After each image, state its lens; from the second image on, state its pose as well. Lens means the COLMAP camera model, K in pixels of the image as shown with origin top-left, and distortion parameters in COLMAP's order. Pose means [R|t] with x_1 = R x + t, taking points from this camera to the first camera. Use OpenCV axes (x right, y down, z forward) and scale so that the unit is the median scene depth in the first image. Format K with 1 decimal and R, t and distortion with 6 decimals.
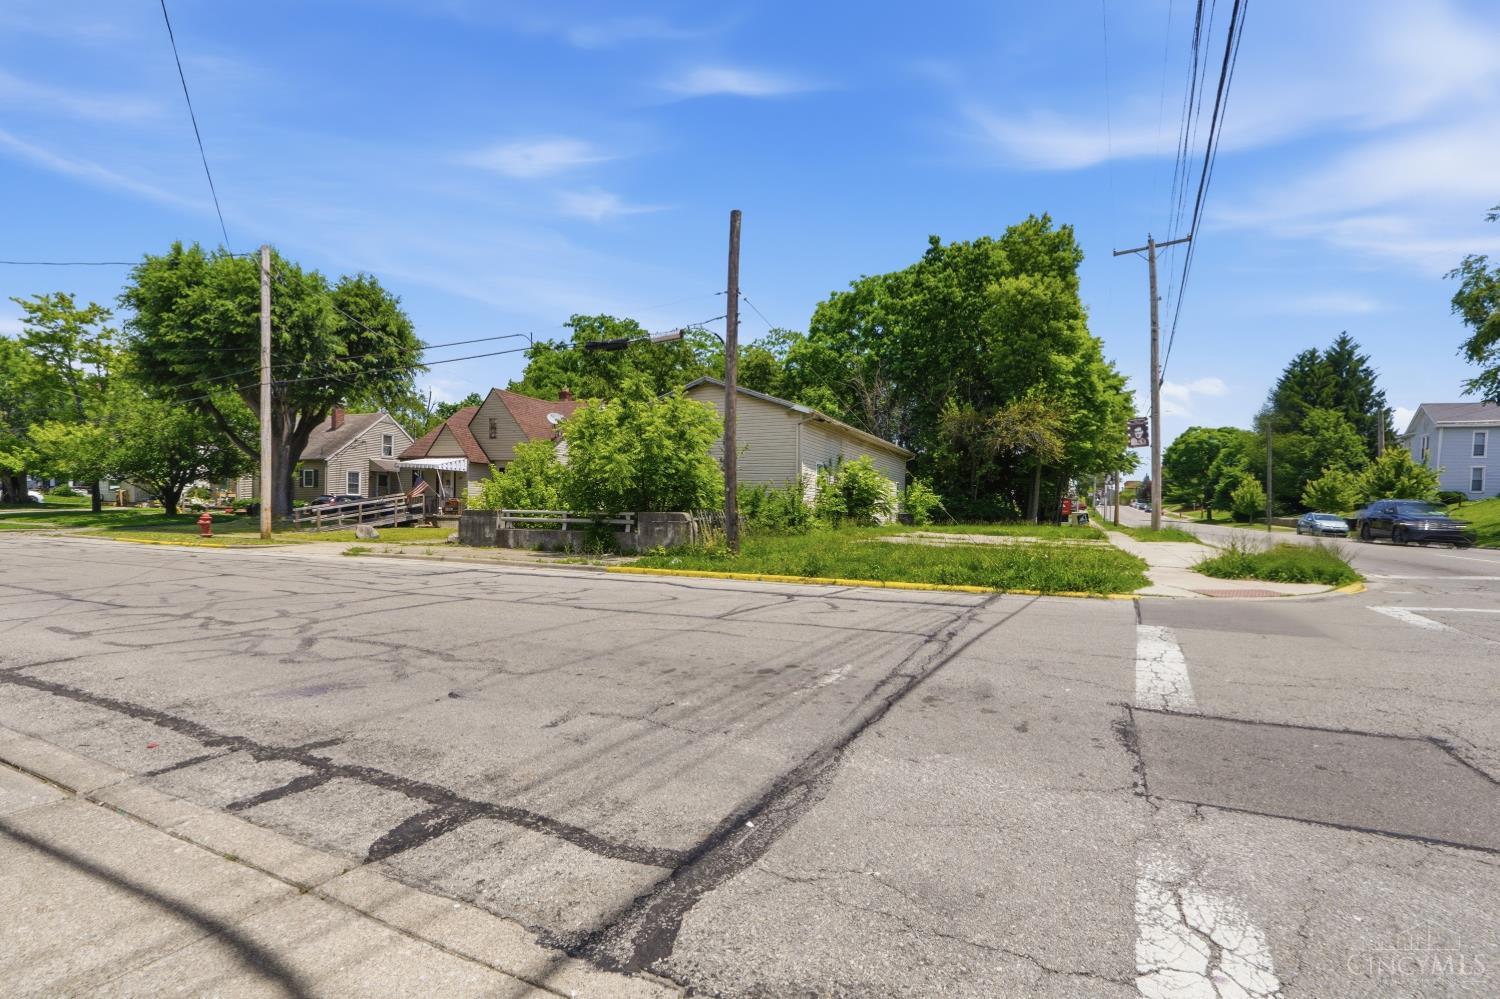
lens RADIAL K [[669.6, 0, 752.4], [0, 669.6, 538.5], [0, 0, 1]] dist [-0.006586, -0.001303]
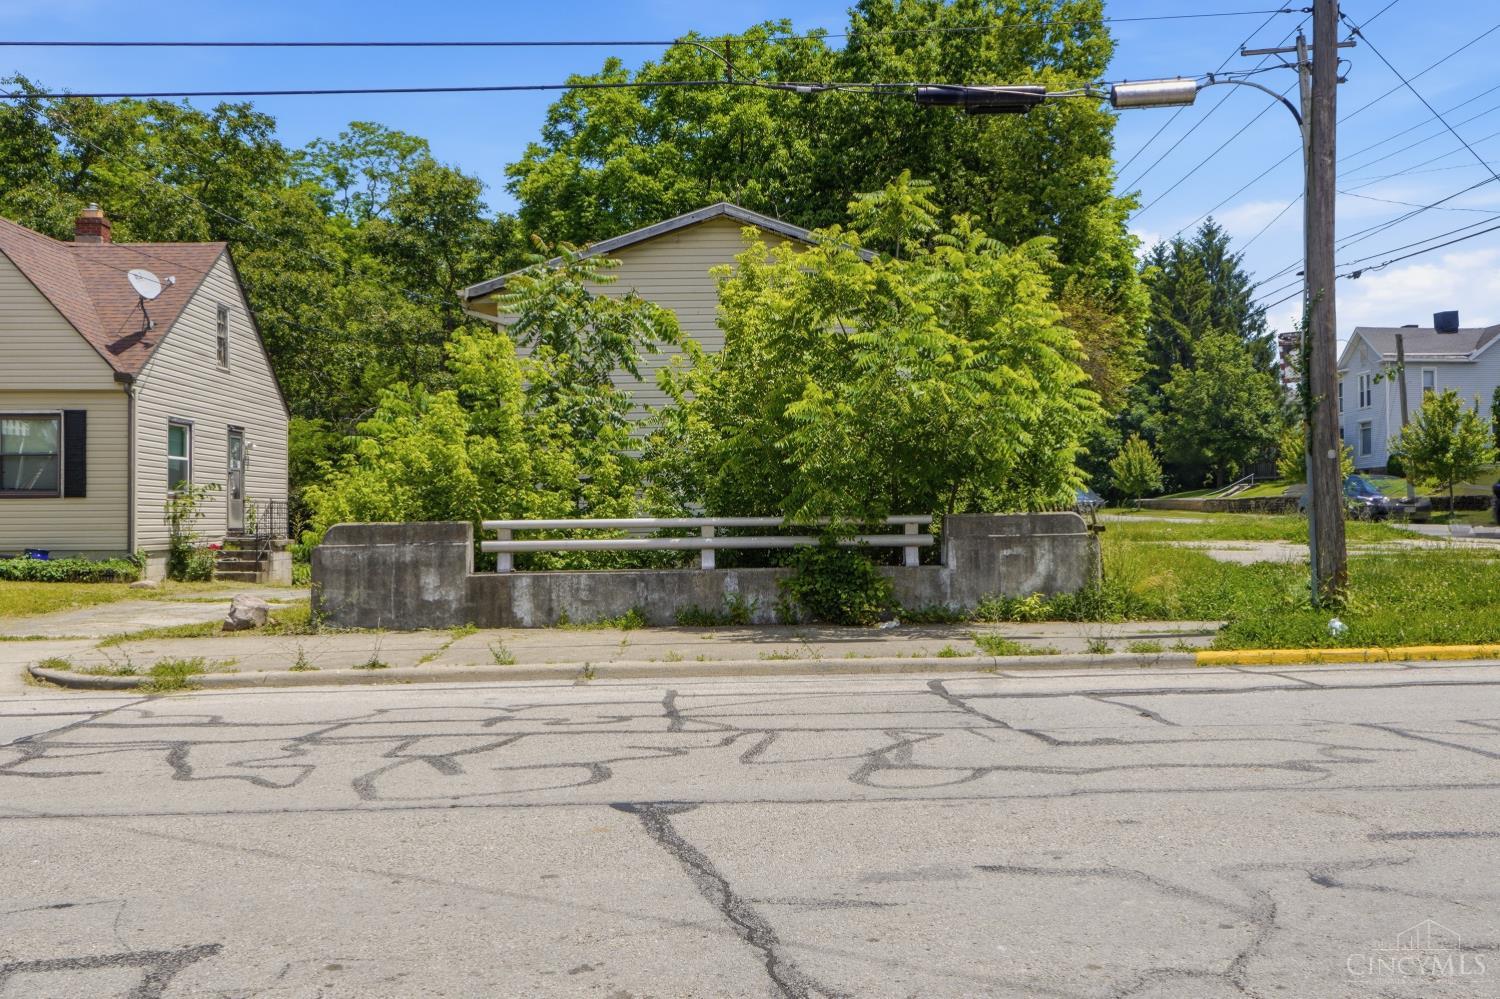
lens RADIAL K [[1302.6, 0, 762.5], [0, 1302.6, 497.1], [0, 0, 1]] dist [0.019358, -0.018451]
pose [[0.884889, -0.025071, 0.465126, -0.309897], [0.047378, 0.998216, -0.036330, -0.012910], [-0.463386, 0.054185, 0.884499, 0.169592]]
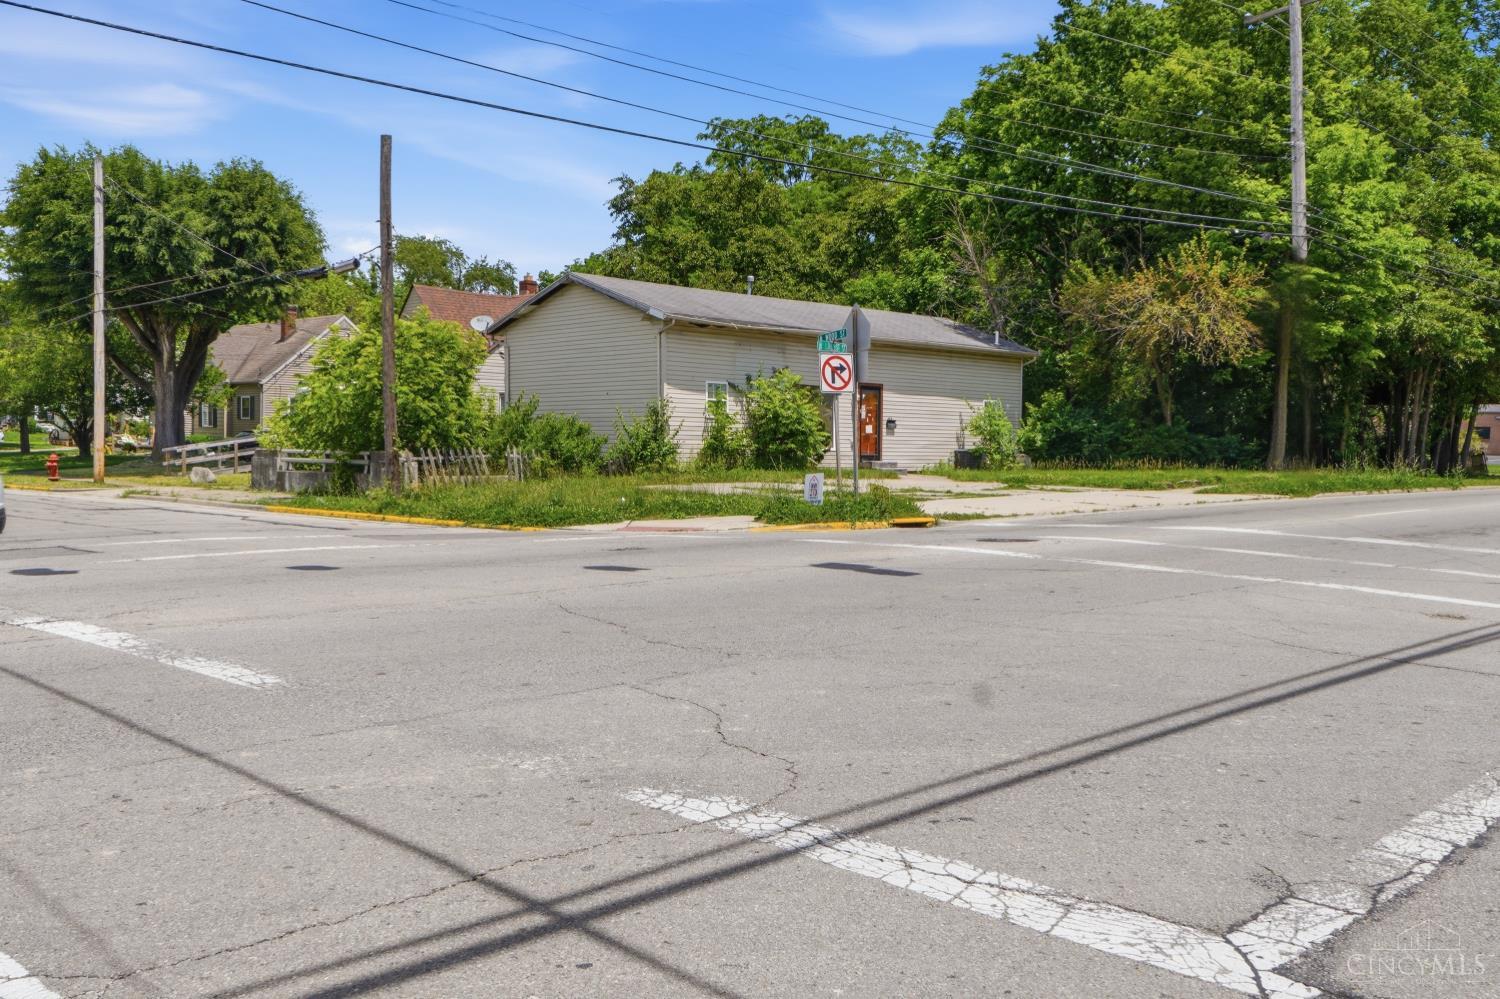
lens RADIAL K [[1302.6, 0, 754.7], [0, 1302.6, 506.2], [0, 0, 1]] dist [0.019358, -0.018451]
pose [[0.940233, 0.009893, -0.340389, 0.441492], [-0.008424, 0.999948, 0.005794, 0.009593], [0.340428, -0.002580, 0.940267, -0.227886]]
